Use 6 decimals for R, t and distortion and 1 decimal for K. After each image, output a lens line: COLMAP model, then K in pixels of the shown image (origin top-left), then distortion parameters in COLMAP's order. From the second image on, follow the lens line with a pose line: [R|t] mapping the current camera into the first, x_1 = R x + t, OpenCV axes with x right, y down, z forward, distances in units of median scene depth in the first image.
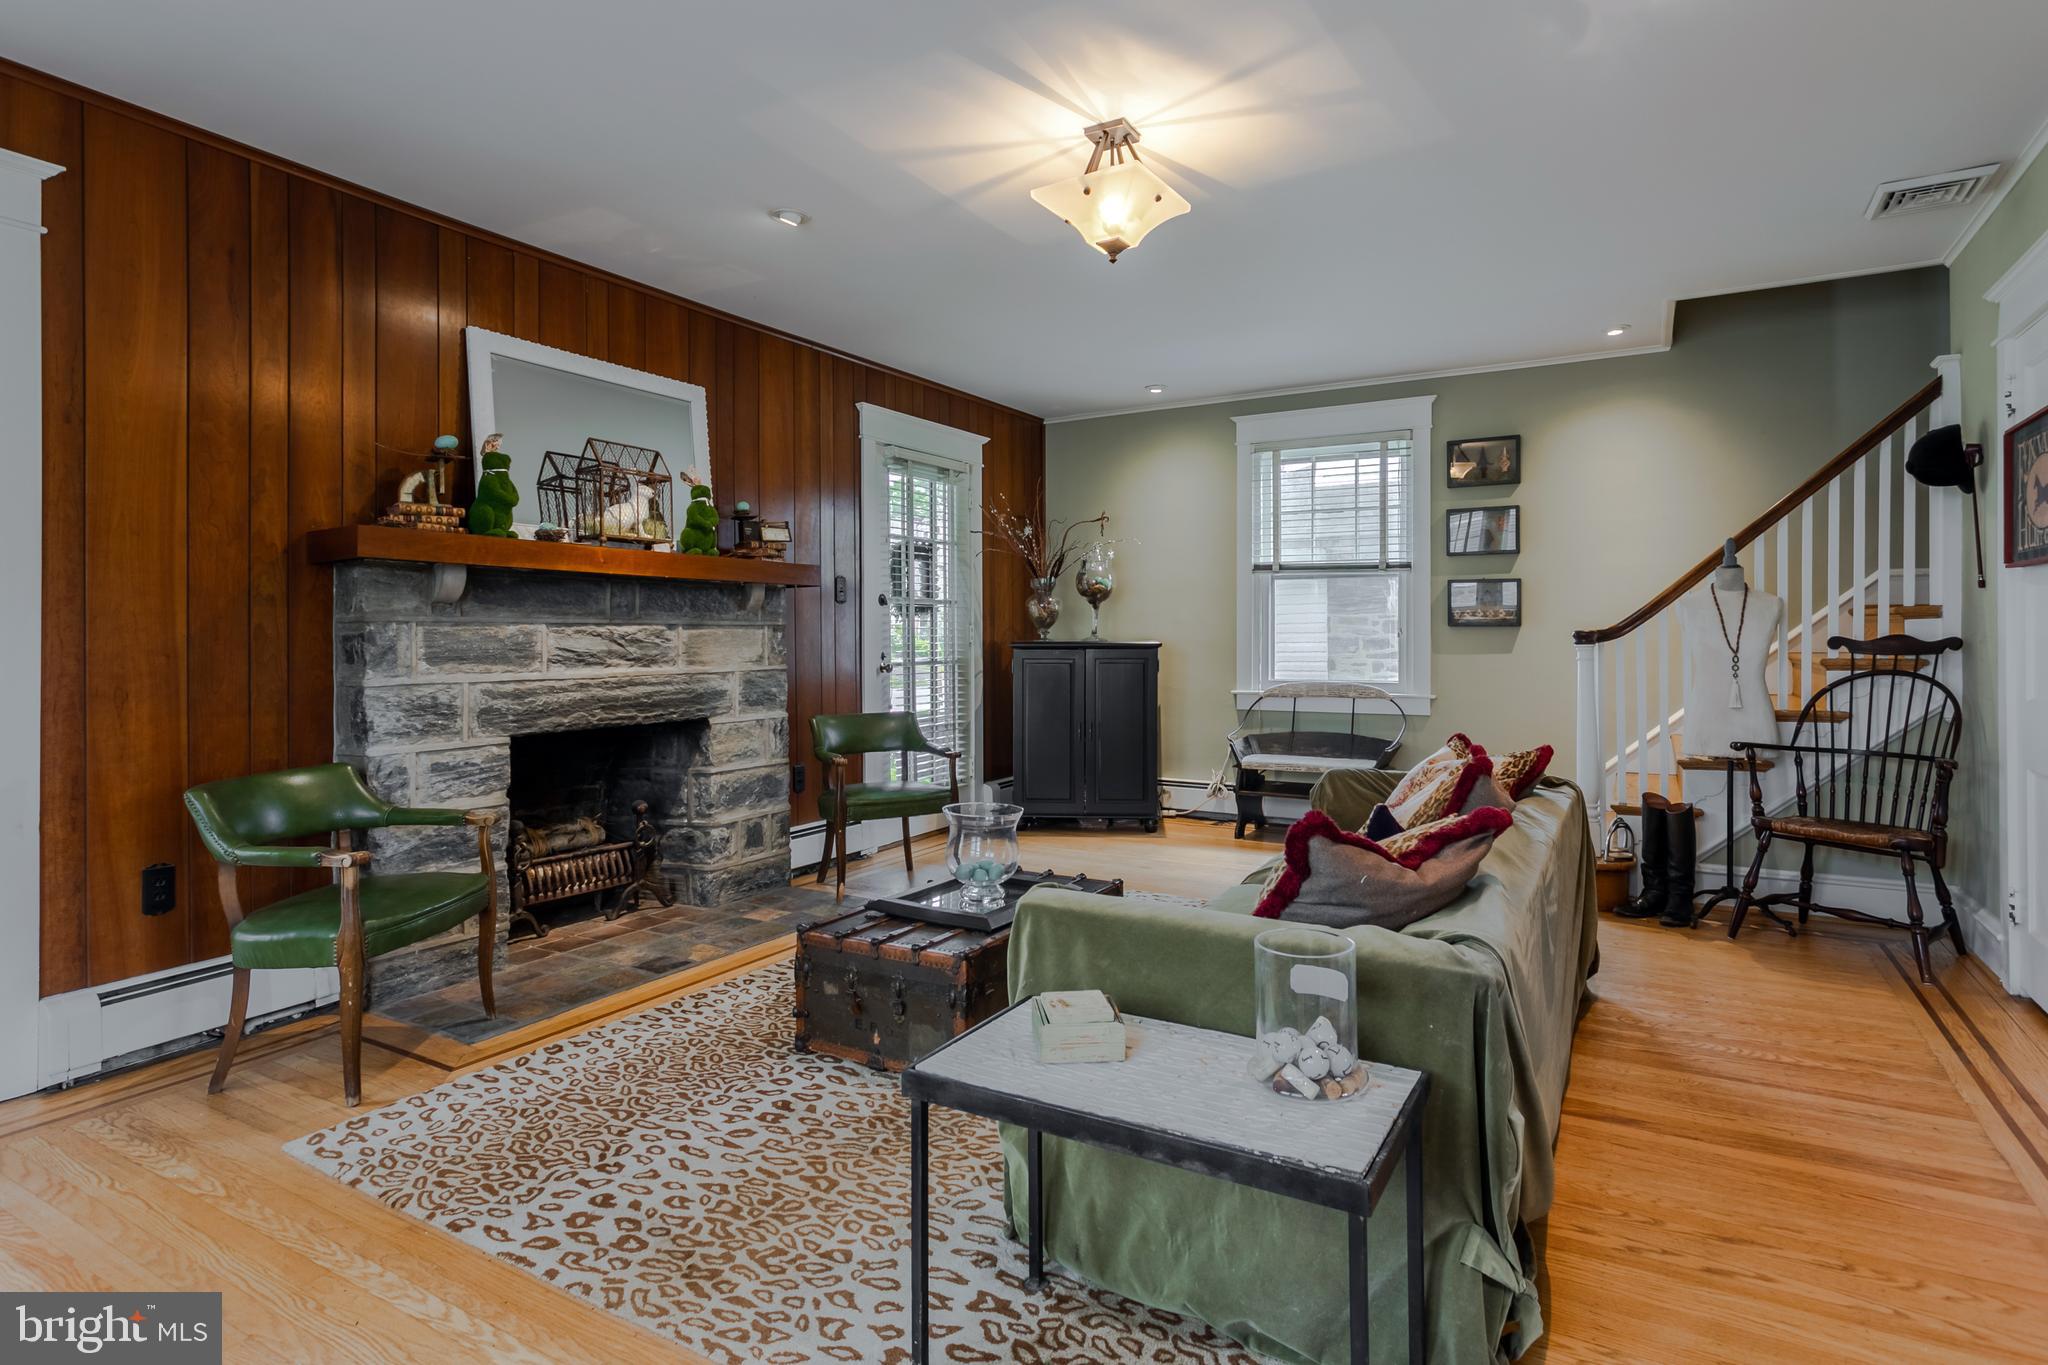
lens RADIAL K [[997.9, 0, 1083.3], [0, 997.9, 637.8], [0, 0, 1]] dist [0.001862, 0.001742]
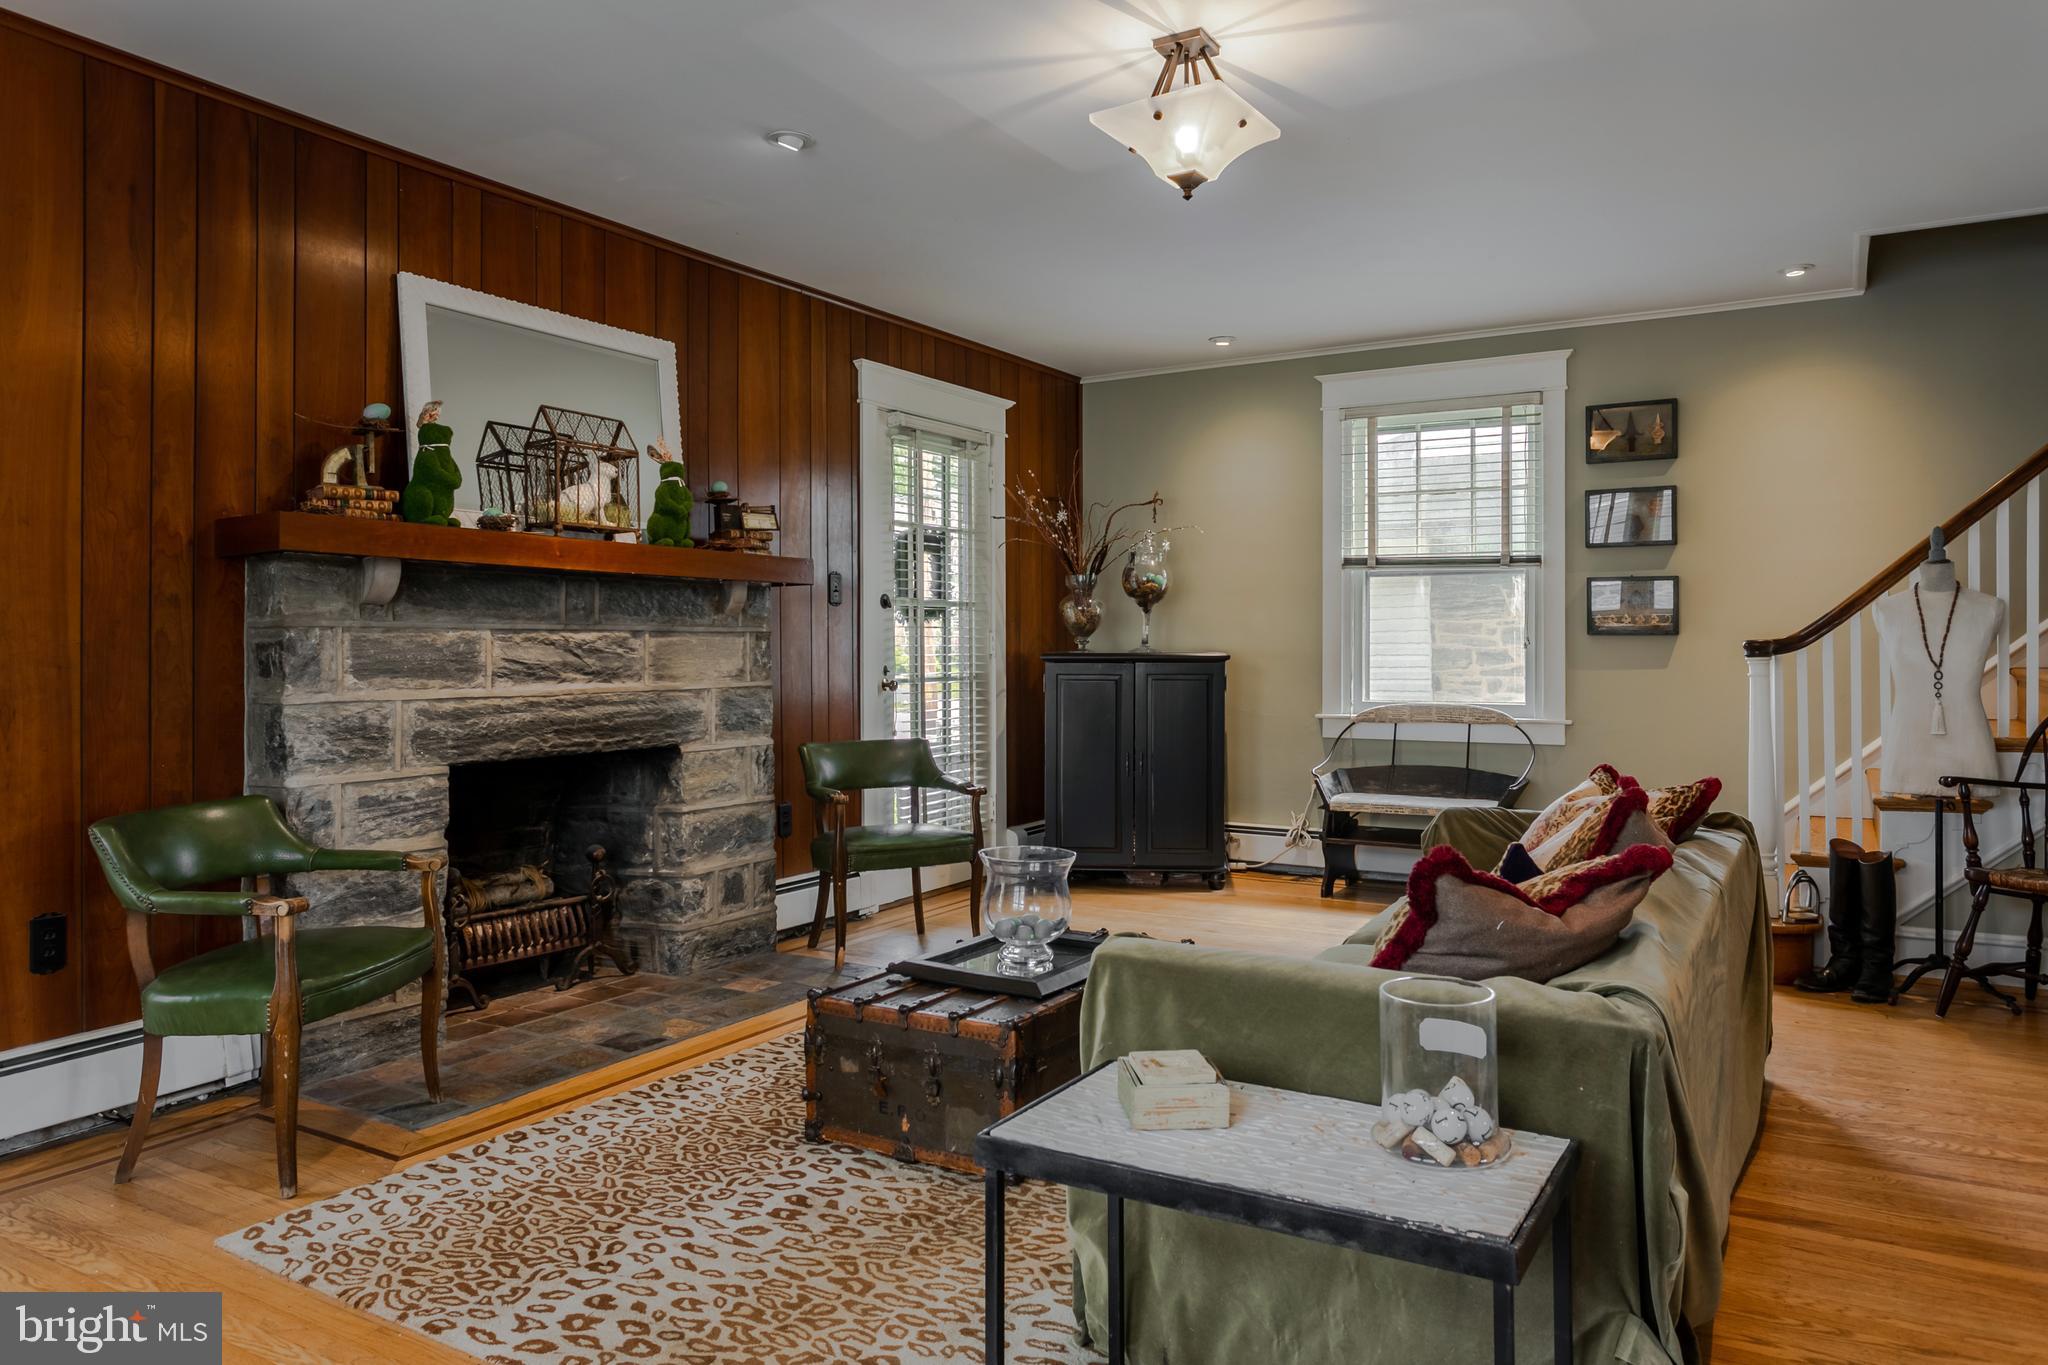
lens RADIAL K [[1263.4, 0, 1091.1], [0, 1263.4, 640.6], [0, 0, 1]] dist [0.003339, -0.001629]
pose [[0.999787, 0.001970, -0.020555, -0.019414], [-0.002112, 0.999974, -0.006922, 0.001228], [0.020541, 0.006963, 0.999765, -0.039626]]
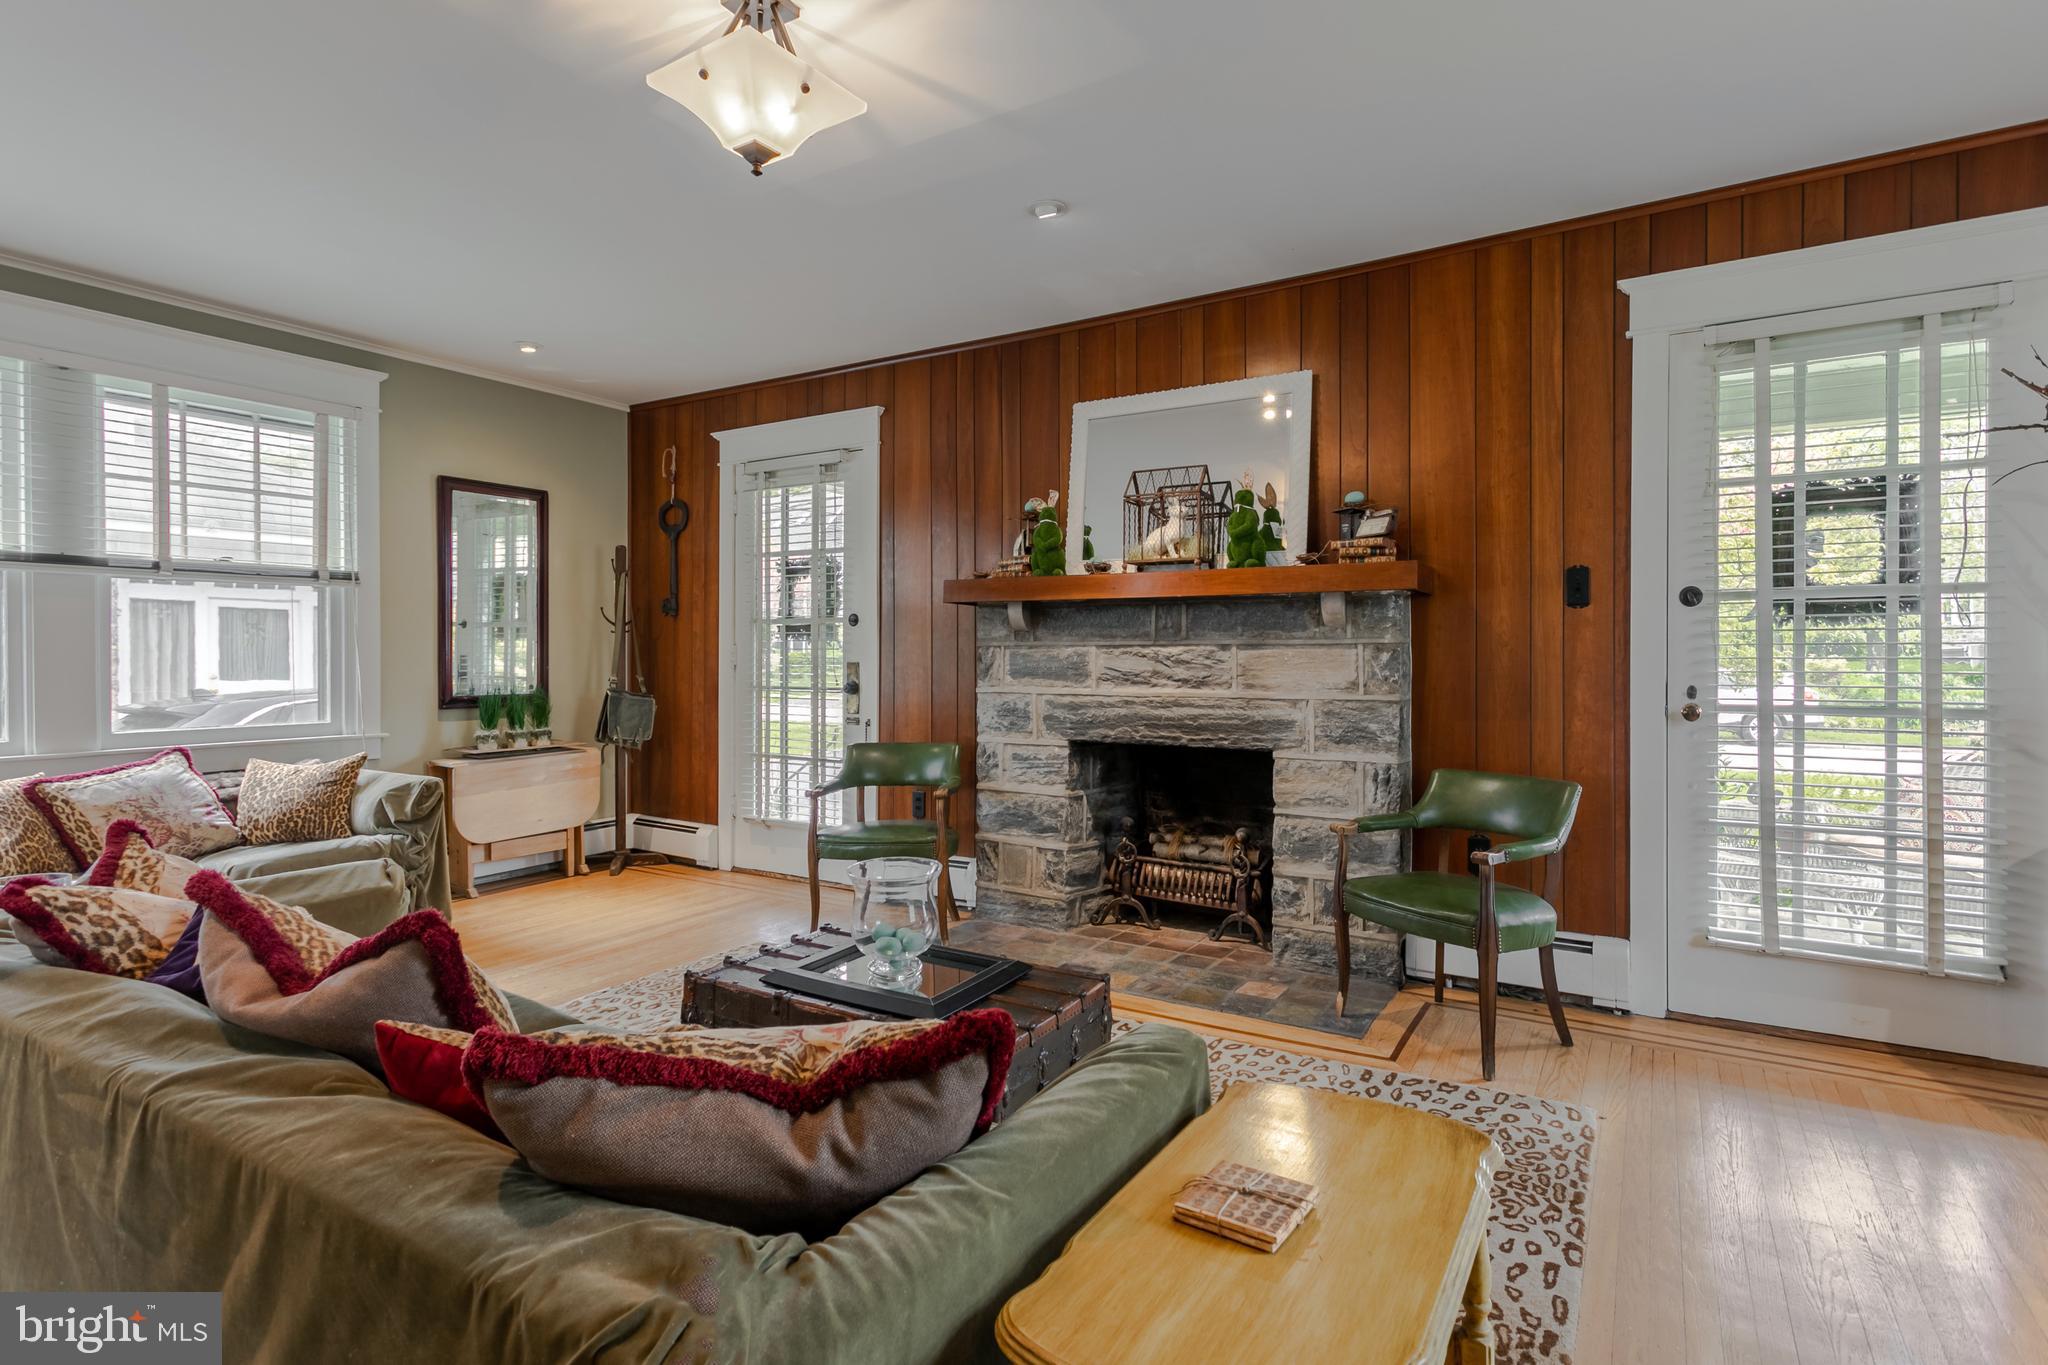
lens RADIAL K [[997.9, 0, 1042.6], [0, 997.9, 676.8], [0, 0, 1]] dist [0.001862, 0.001742]
pose [[-0.026315, 0.015032, -0.999541, 0.624551], [-0.006573, 0.999863, 0.015210, 0.004192], [0.999632, 0.006970, -0.026213, 1.004352]]
